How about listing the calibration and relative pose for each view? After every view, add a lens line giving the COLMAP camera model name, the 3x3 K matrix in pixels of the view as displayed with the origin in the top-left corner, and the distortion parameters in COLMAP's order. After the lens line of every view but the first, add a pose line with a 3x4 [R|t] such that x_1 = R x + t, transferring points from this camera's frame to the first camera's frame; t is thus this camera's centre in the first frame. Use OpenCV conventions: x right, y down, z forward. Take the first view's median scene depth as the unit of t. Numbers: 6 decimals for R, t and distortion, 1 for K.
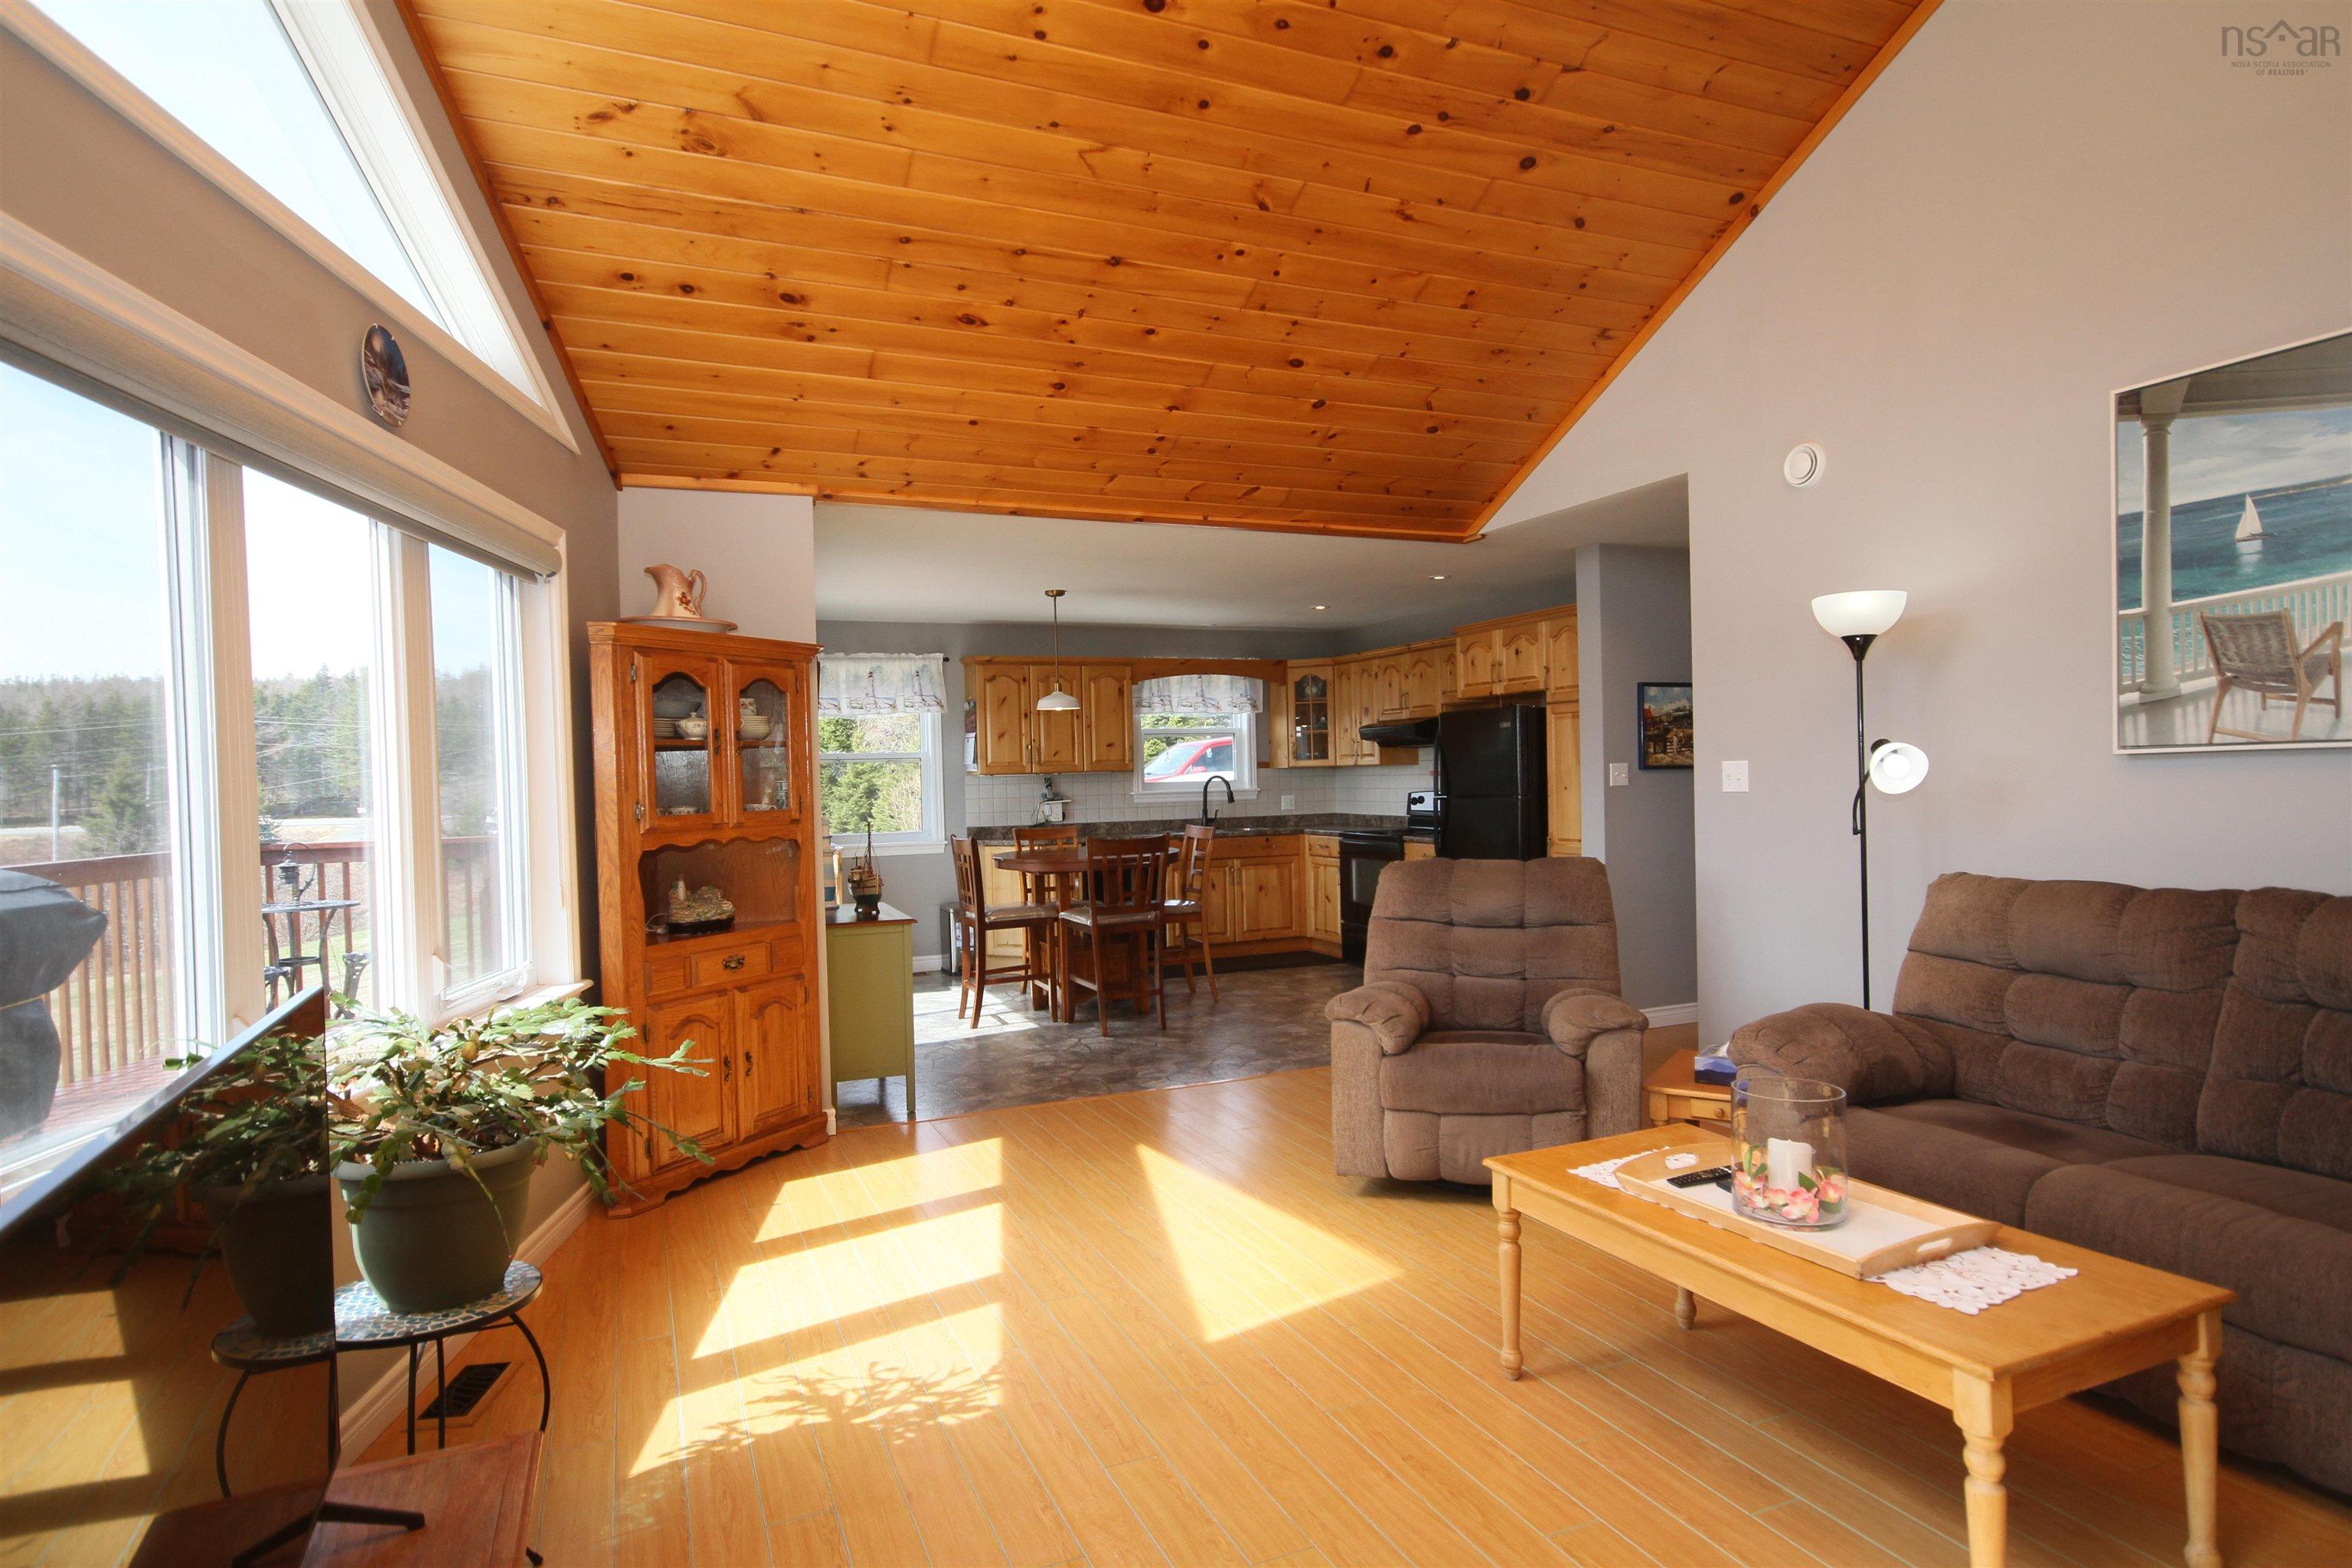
lens RADIAL K [[1282.1, 0, 1186.9], [0, 1282.1, 802.3], [0, 0, 1]] dist [0.003252, 0.010660]
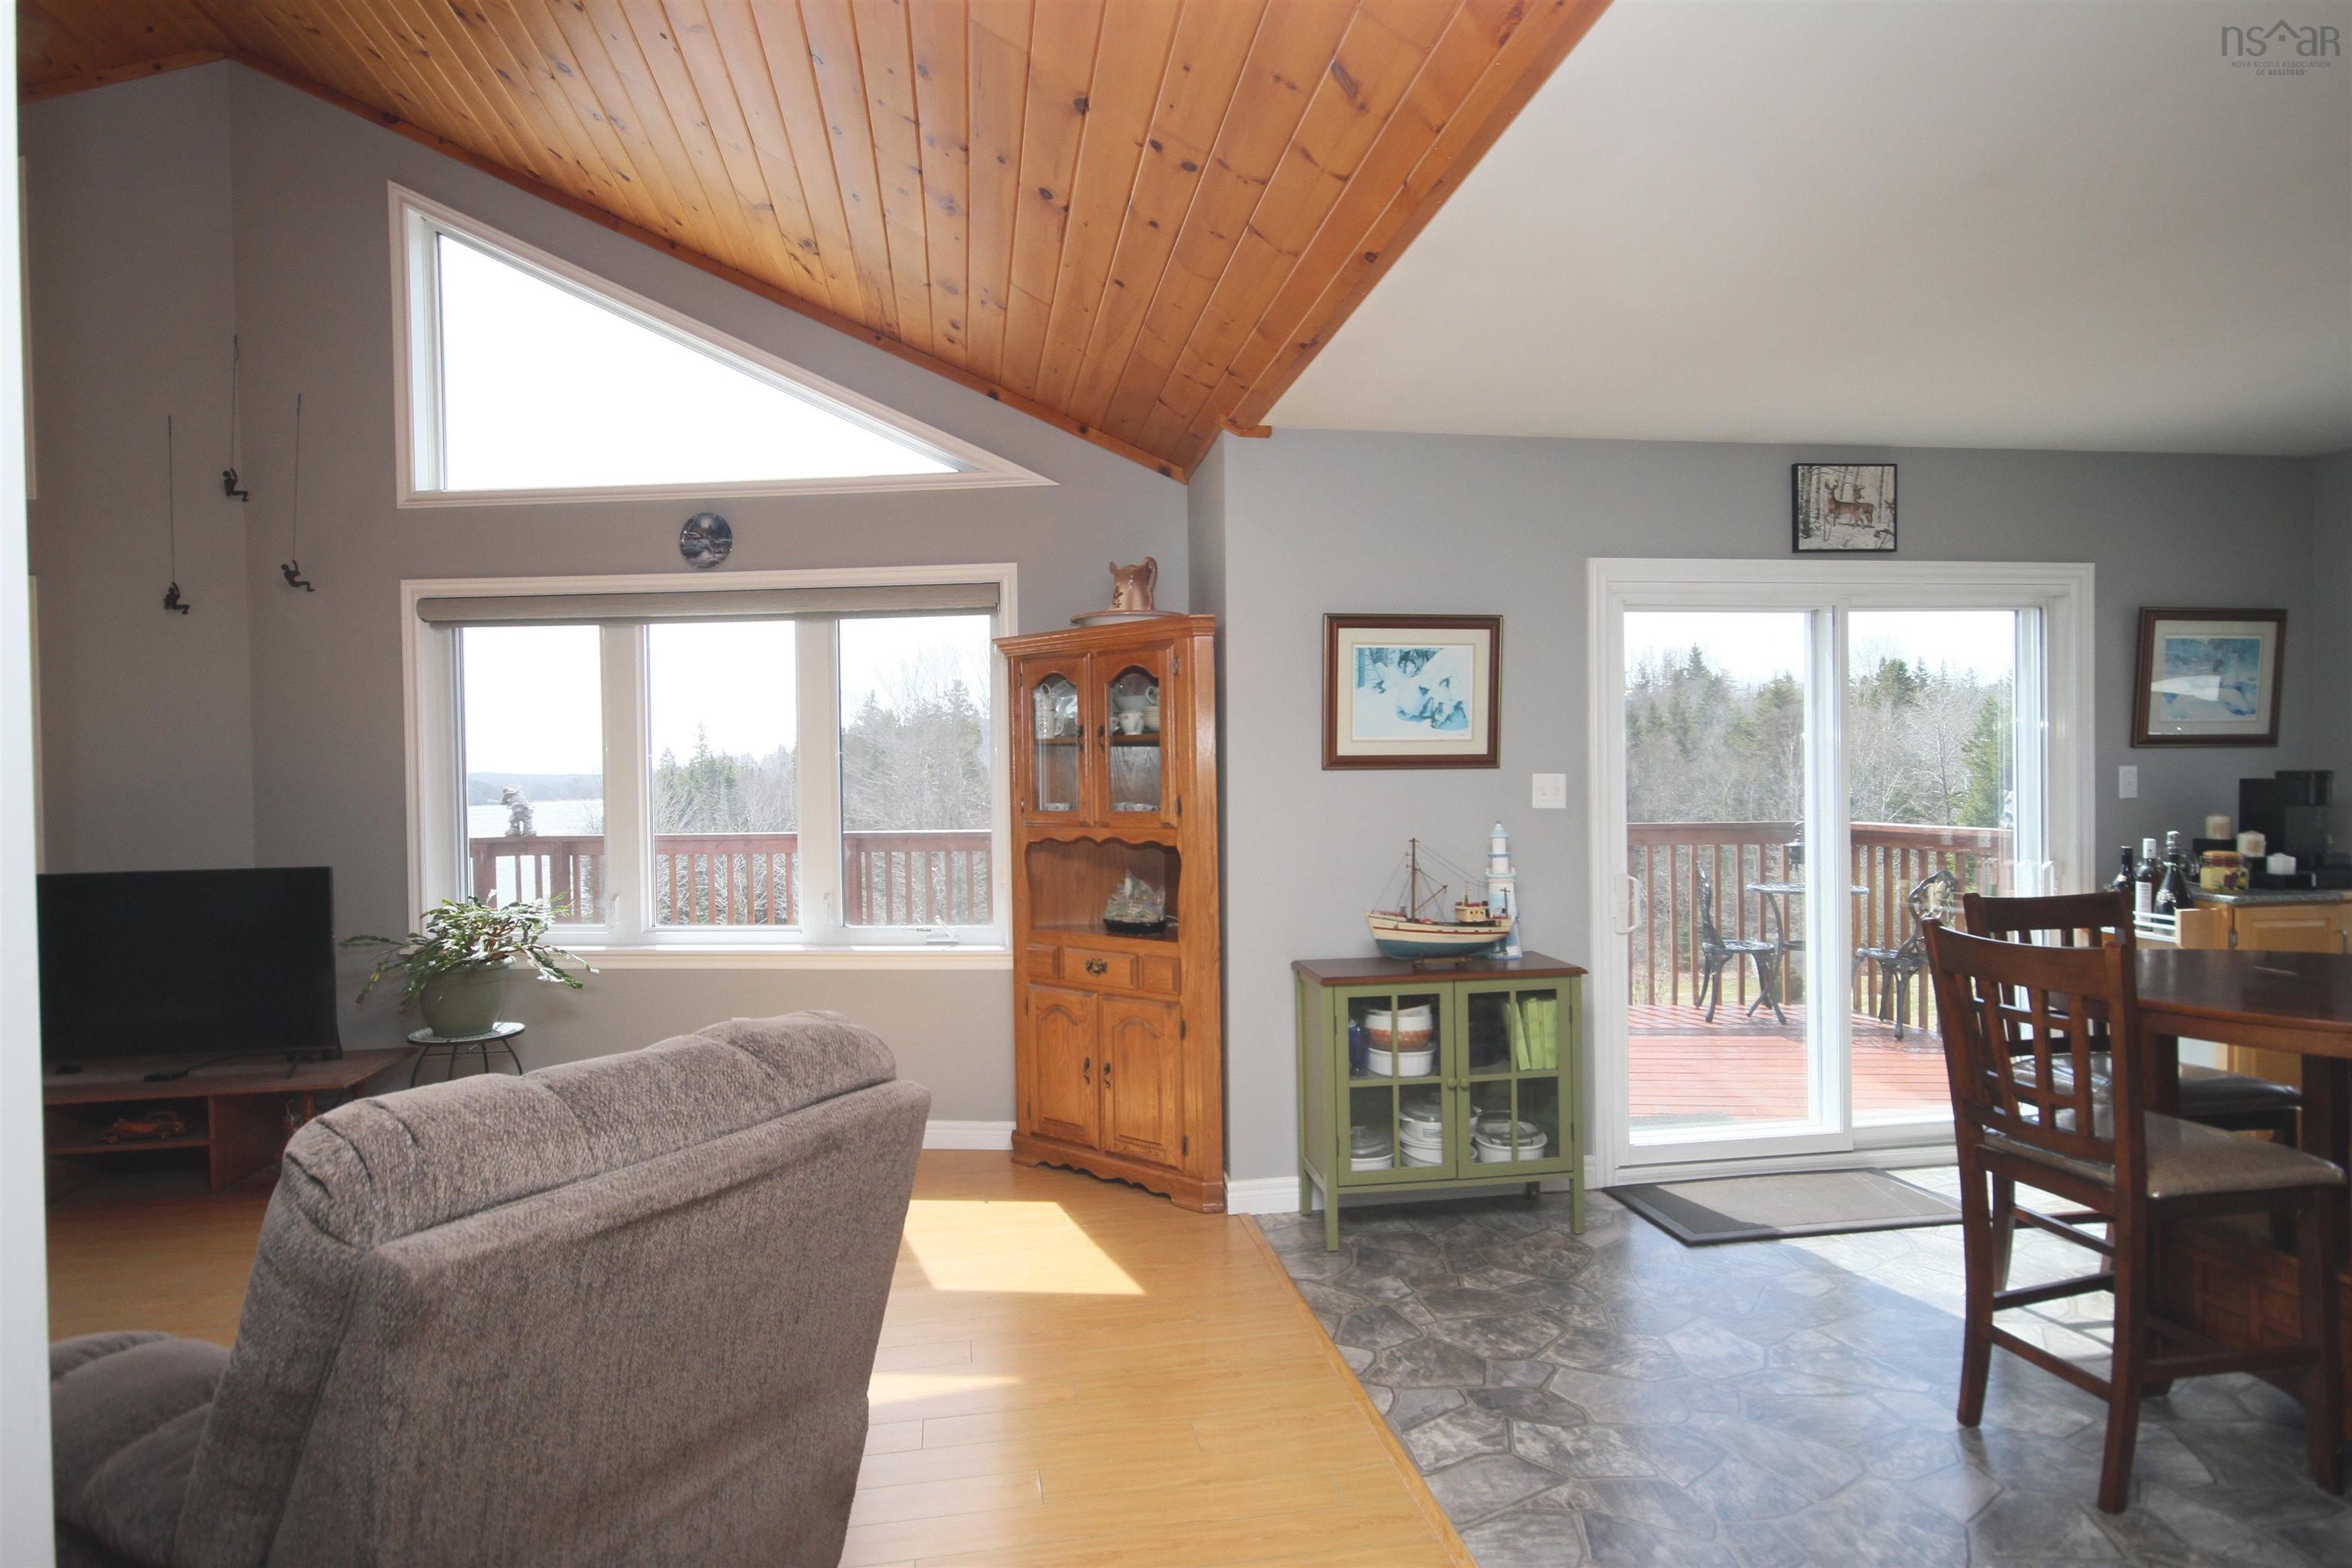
lens RADIAL K [[1282.1, 0, 1186.9], [0, 1282.1, 802.3], [0, 0, 1]] dist [0.003252, 0.010660]
pose [[-0.235107, 0.044566, -0.970947, 0.480849], [-0.002347, 0.998919, 0.046419, -0.036877], [0.971967, 0.013192, -0.234748, 1.099033]]
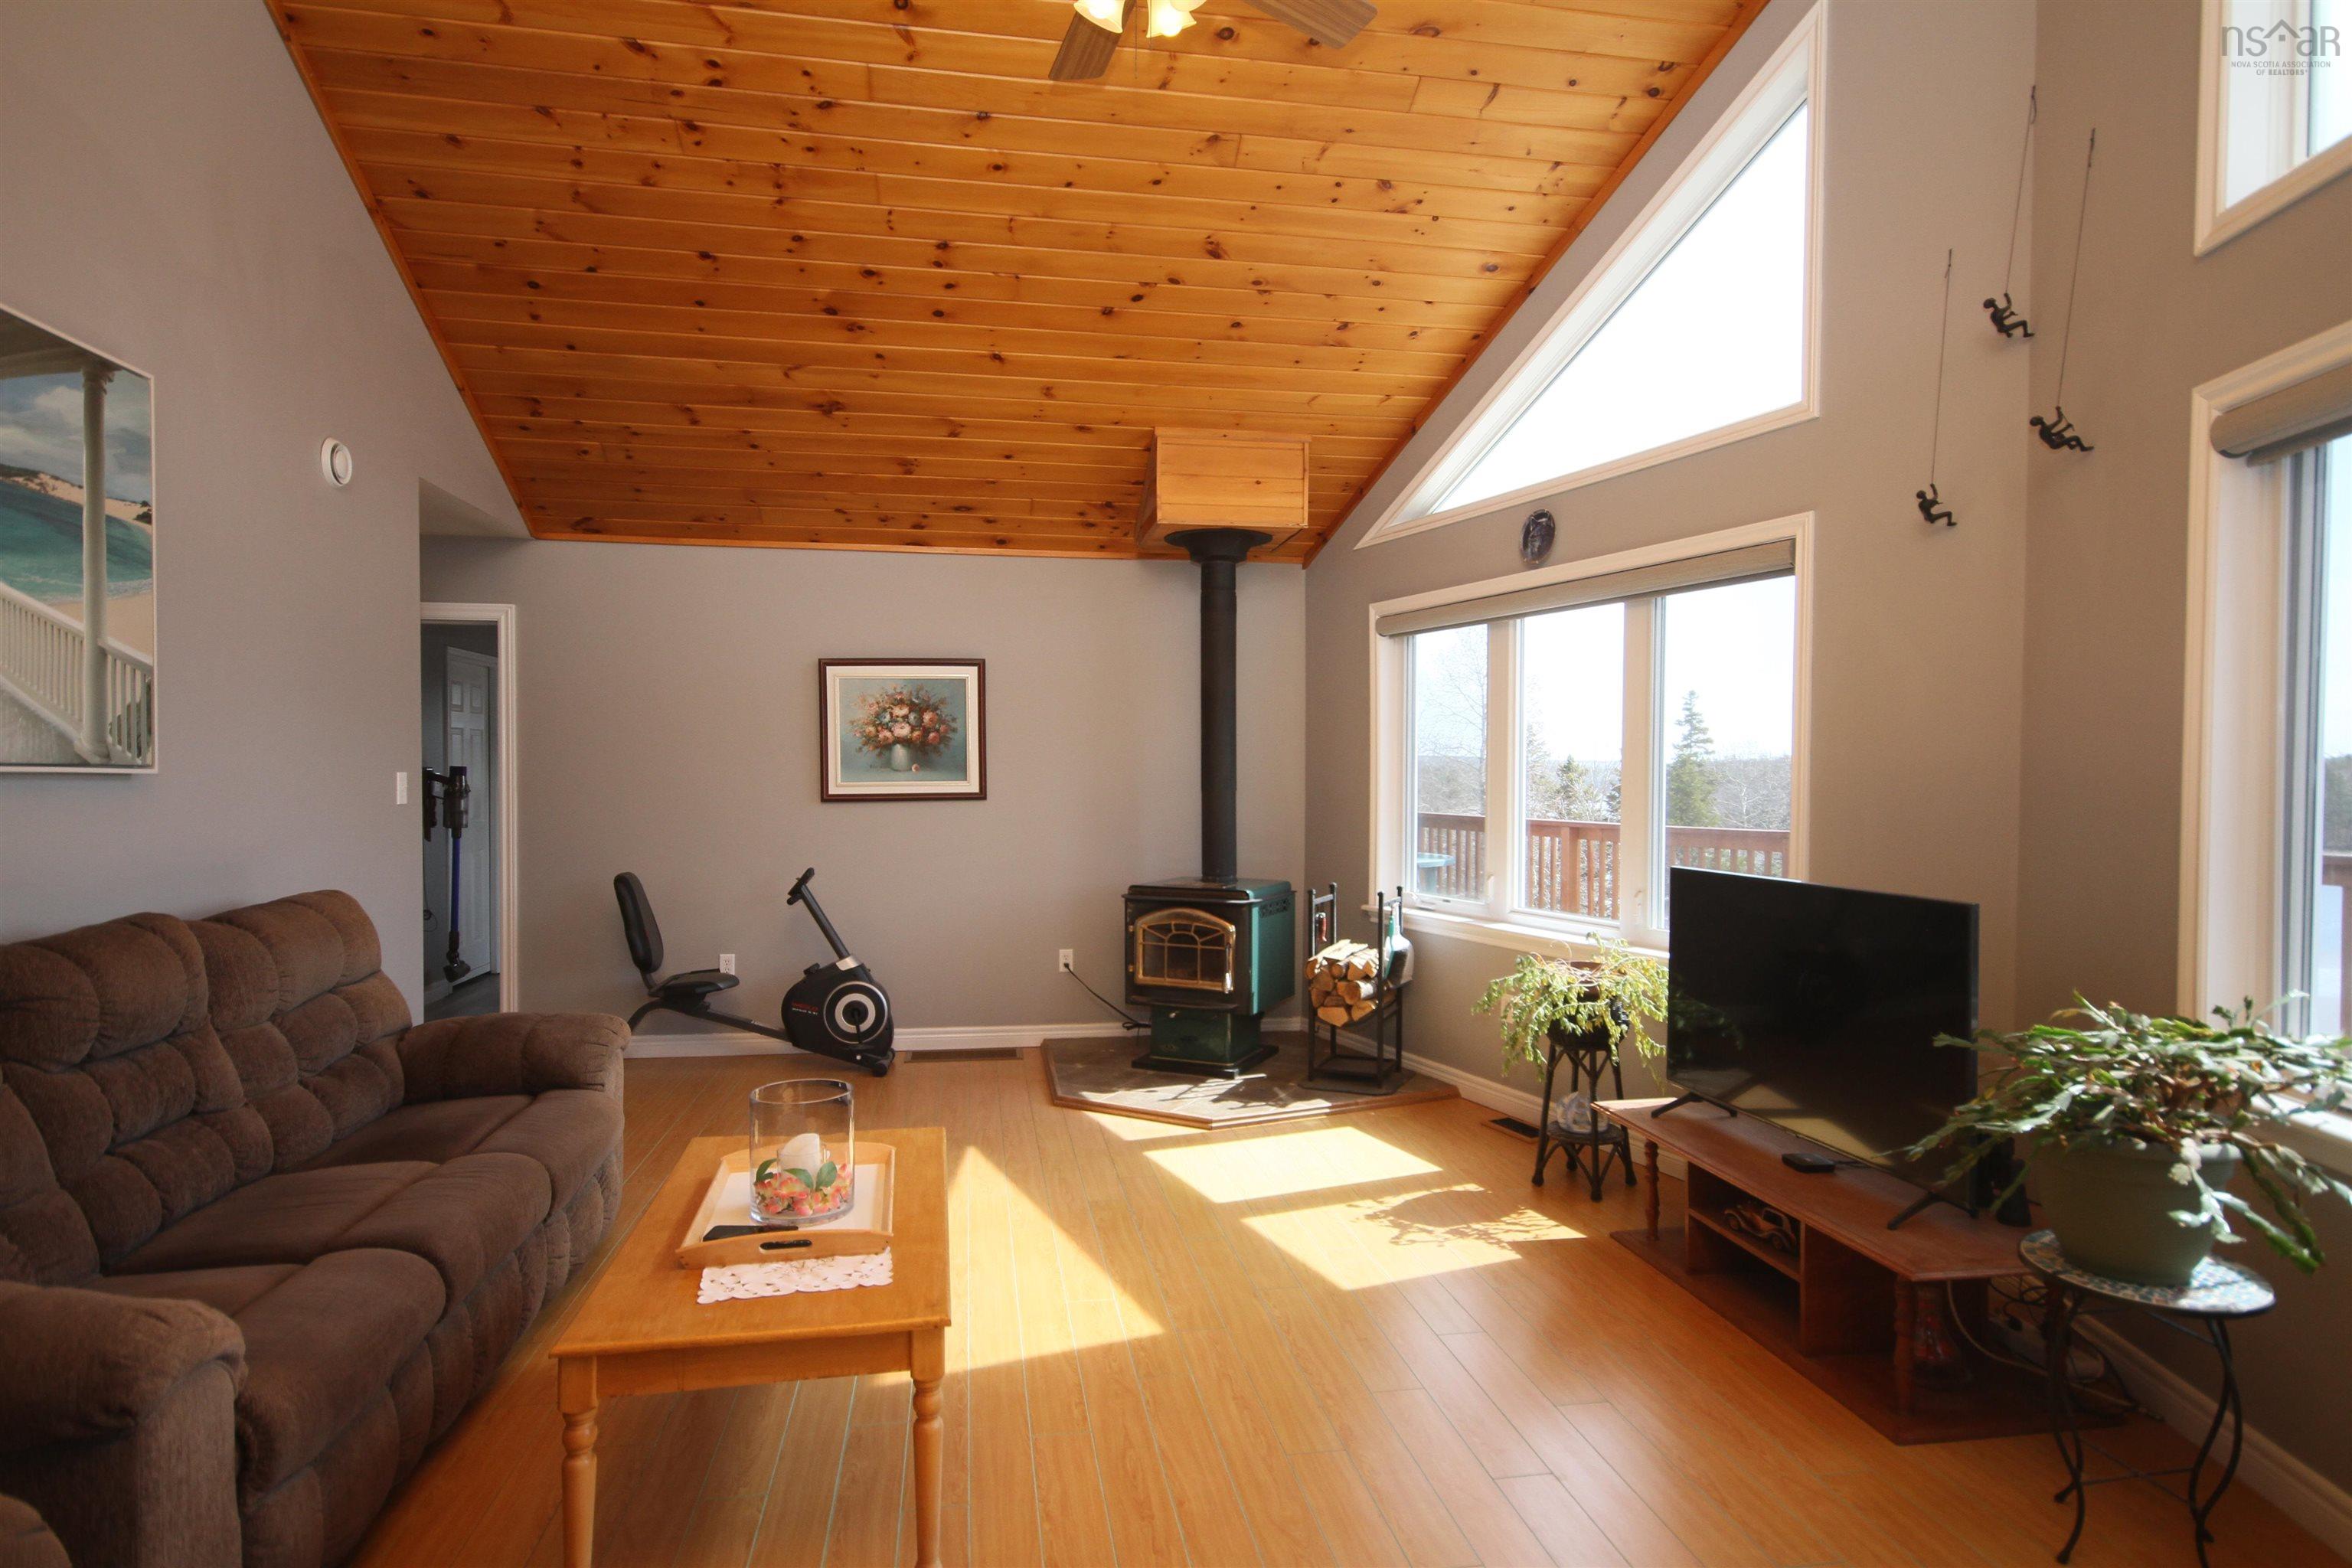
lens RADIAL K [[1282.1, 0, 1186.9], [0, 1282.1, 802.3], [0, 0, 1]] dist [0.003252, 0.010660]
pose [[-0.971217, 0.014378, 0.237761, -0.040597], [0.023701, 0.999056, 0.036399, -0.019359], [-0.237014, 0.040987, -0.970641, 0.912260]]
